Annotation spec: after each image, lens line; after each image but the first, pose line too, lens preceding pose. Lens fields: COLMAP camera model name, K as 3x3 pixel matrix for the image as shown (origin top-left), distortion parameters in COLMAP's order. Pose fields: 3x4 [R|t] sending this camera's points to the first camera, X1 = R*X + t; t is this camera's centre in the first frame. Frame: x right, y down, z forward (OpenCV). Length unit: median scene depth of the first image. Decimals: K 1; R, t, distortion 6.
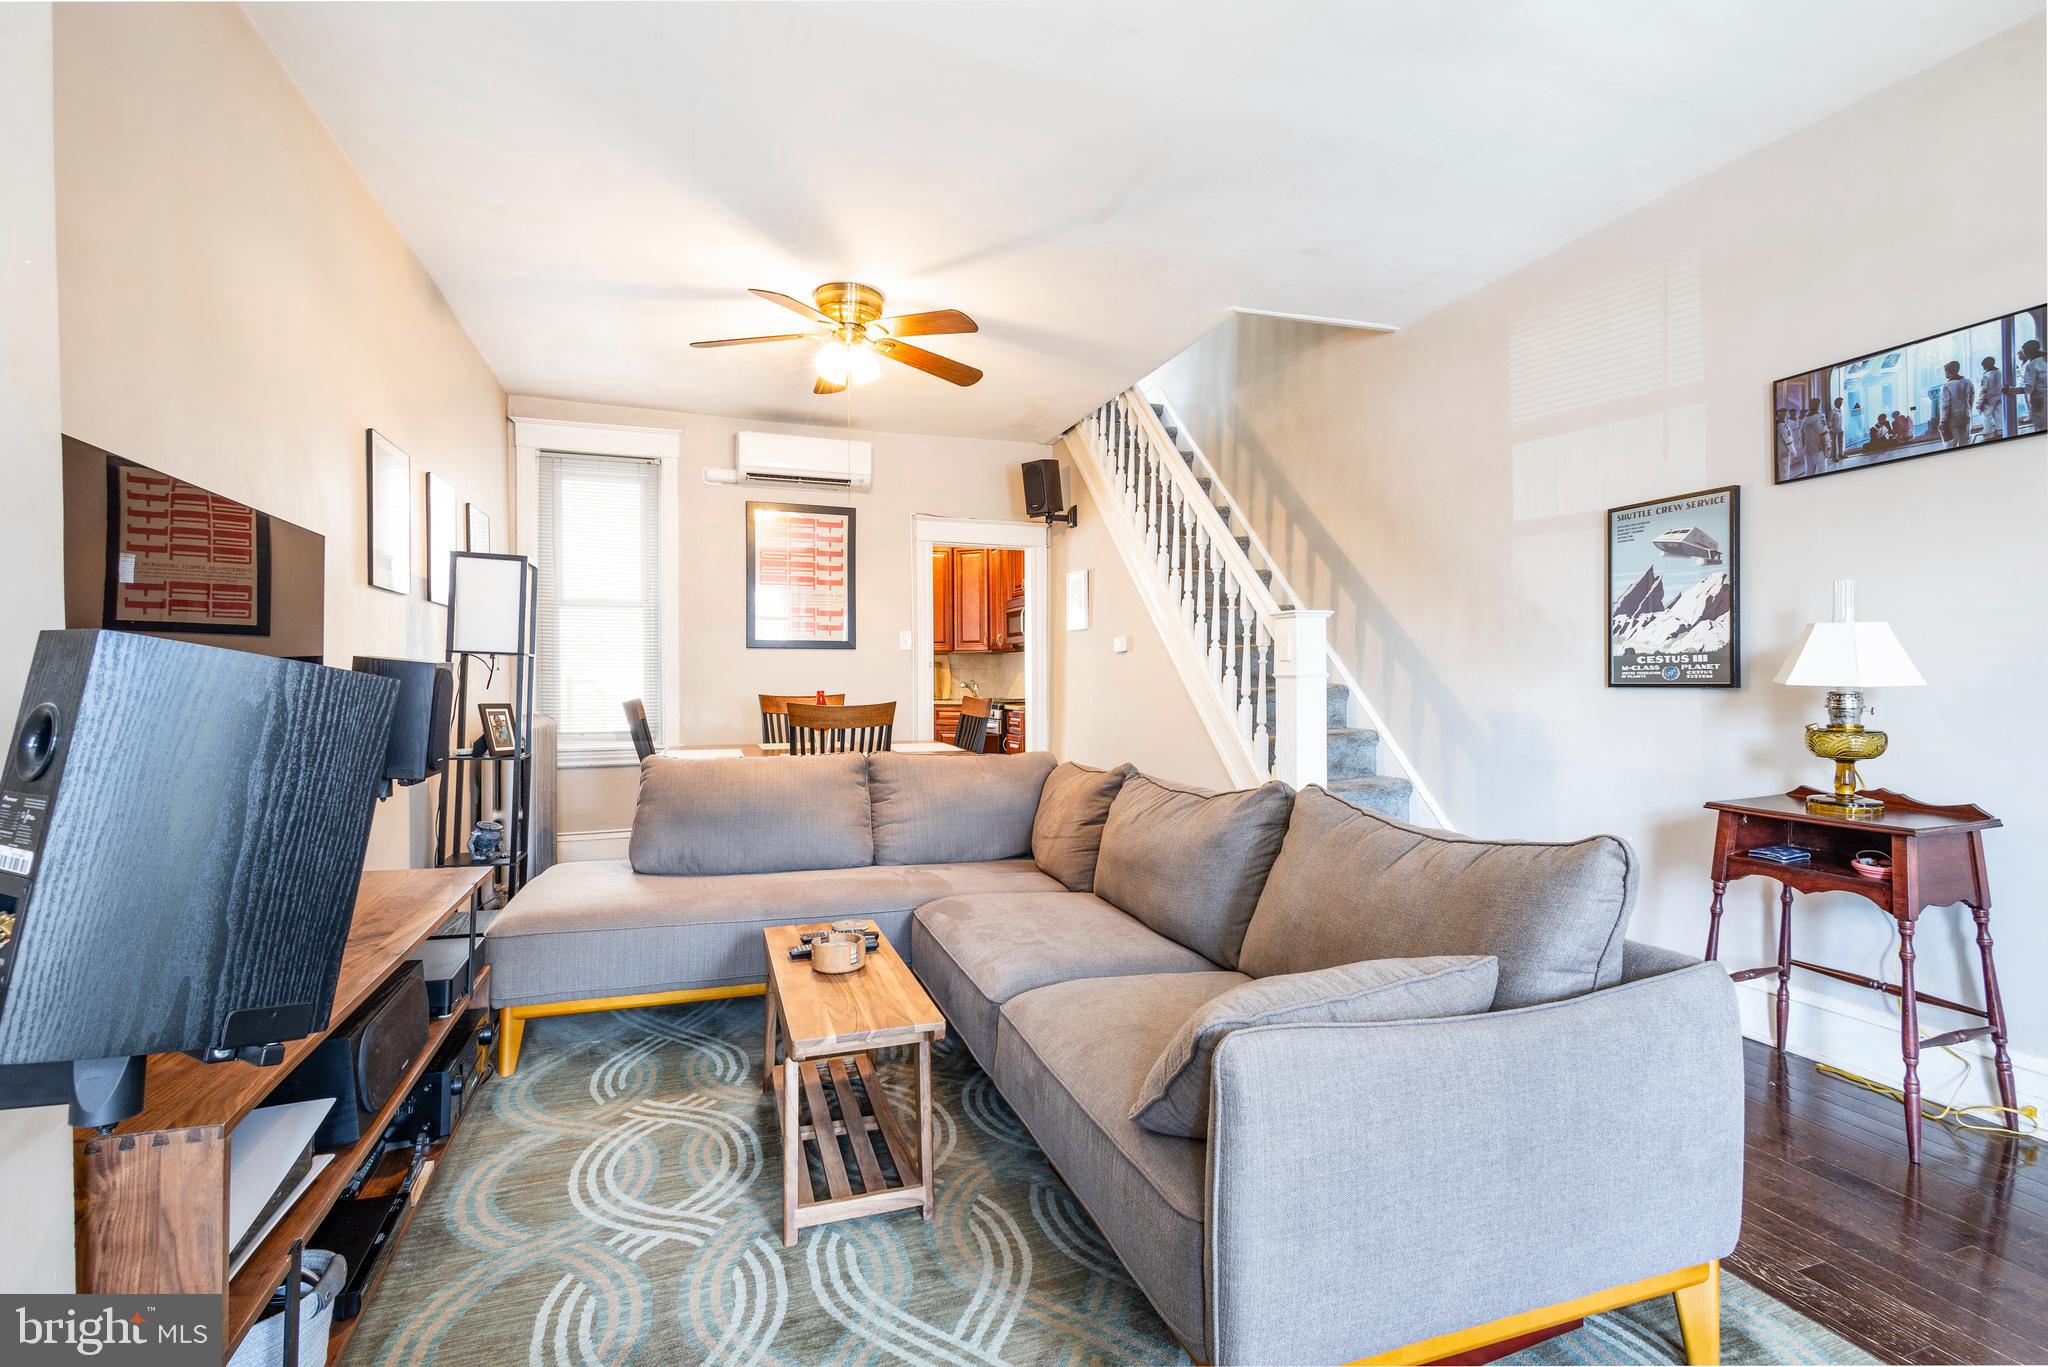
lens RADIAL K [[938.5, 0, 1036.0], [0, 938.5, 684.3], [0, 0, 1]] dist [0.011448, -0.004514]
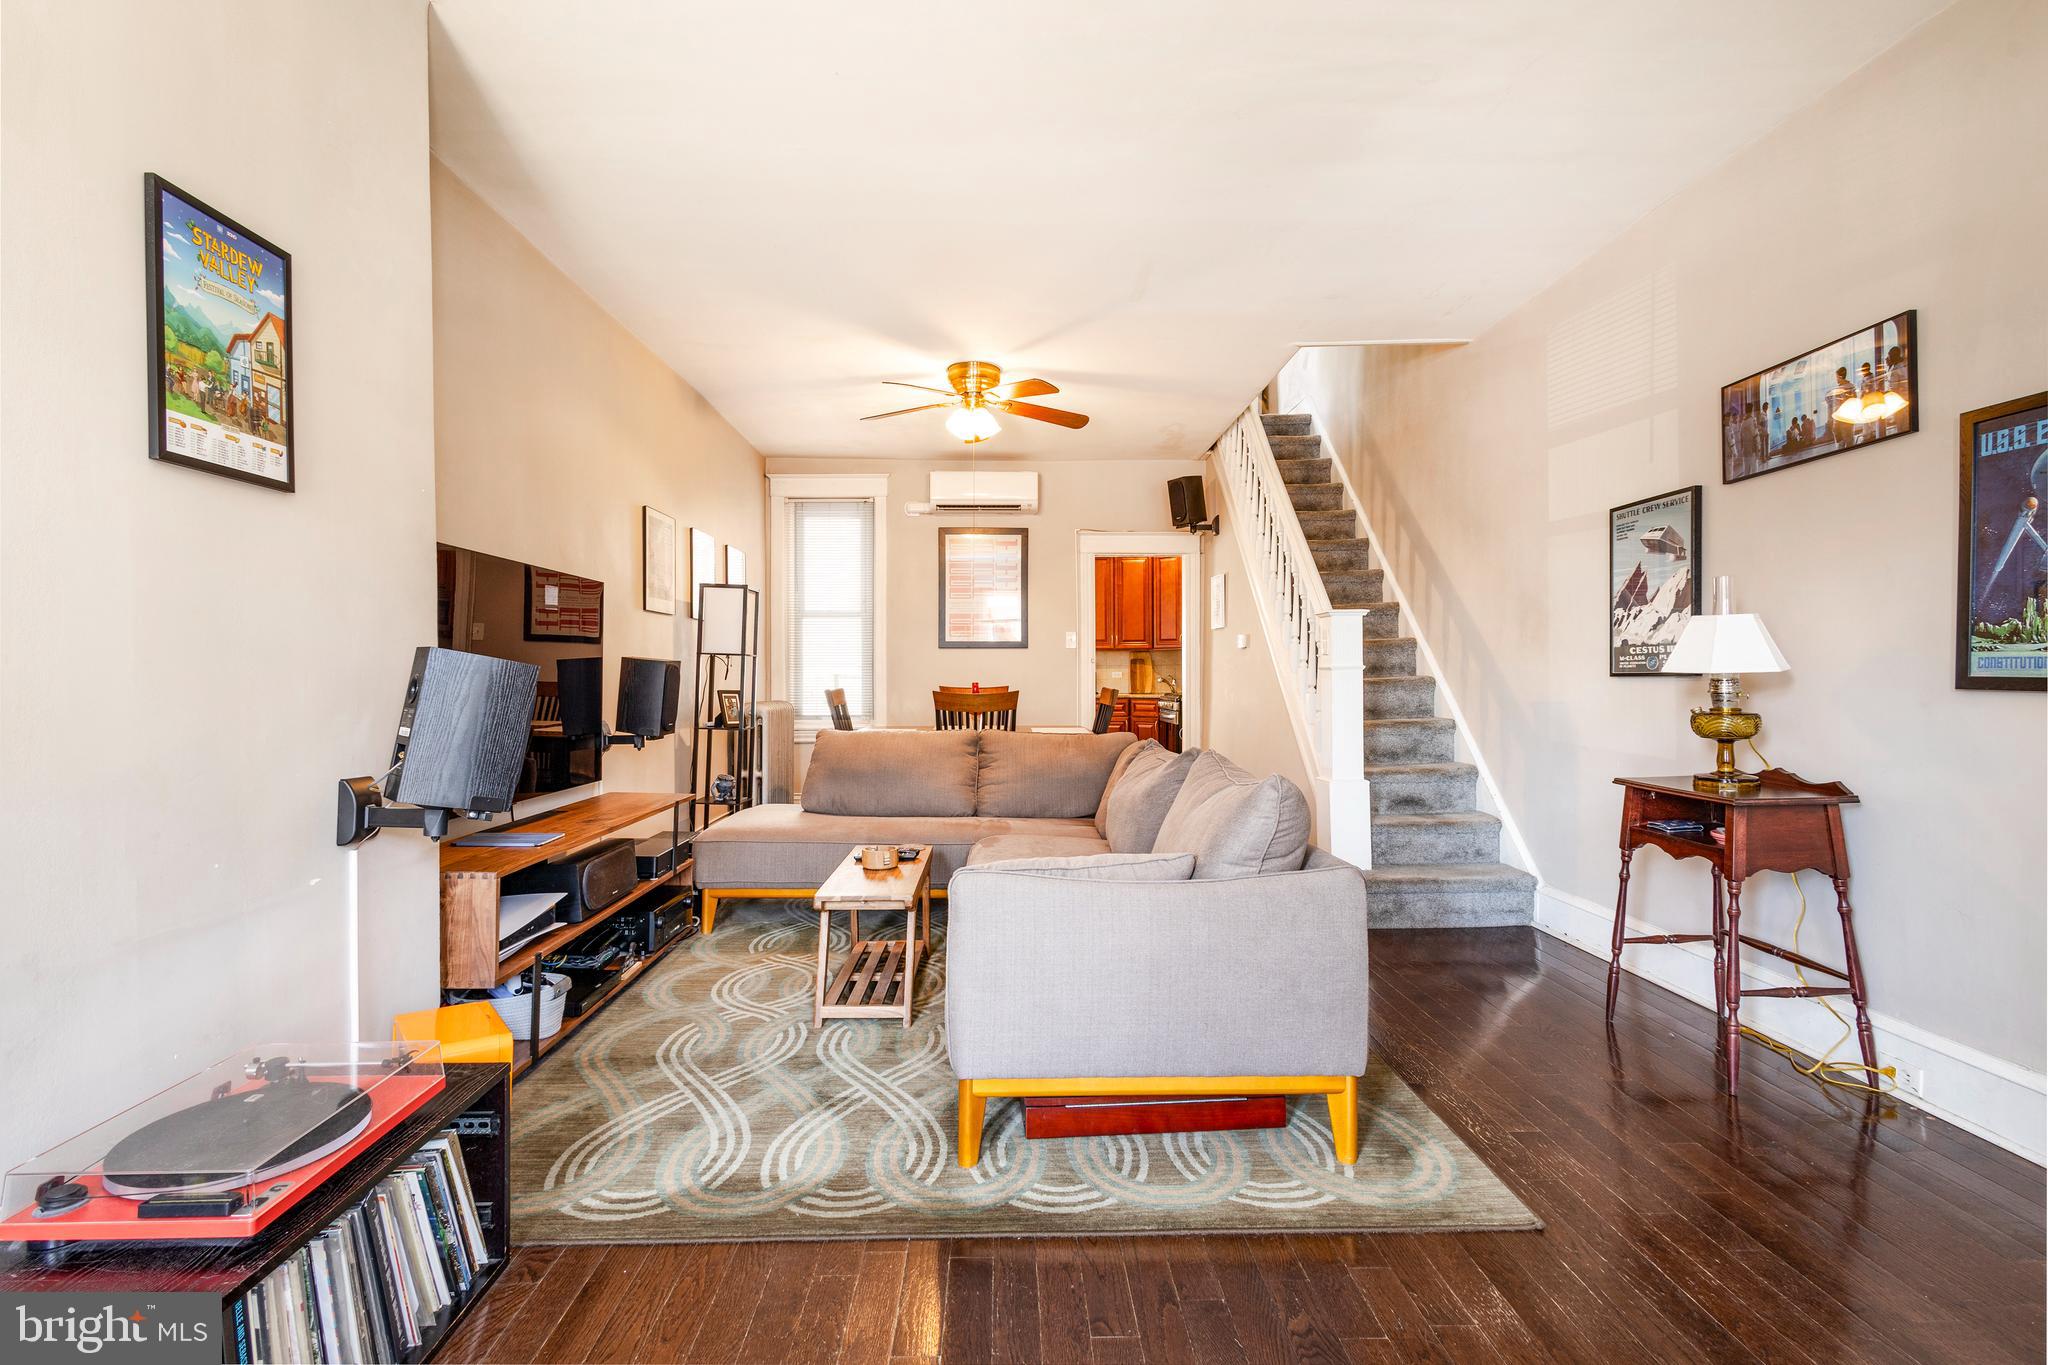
lens RADIAL K [[938.5, 0, 1019.2], [0, 938.5, 675.7], [0, 0, 1]] dist [0.011448, -0.004514]
pose [[0.949121, -0.002404, -0.314904, 0.372081], [0.000292, 0.999977, -0.006755, 0.011005], [0.314913, 0.006319, 0.949100, -0.261768]]
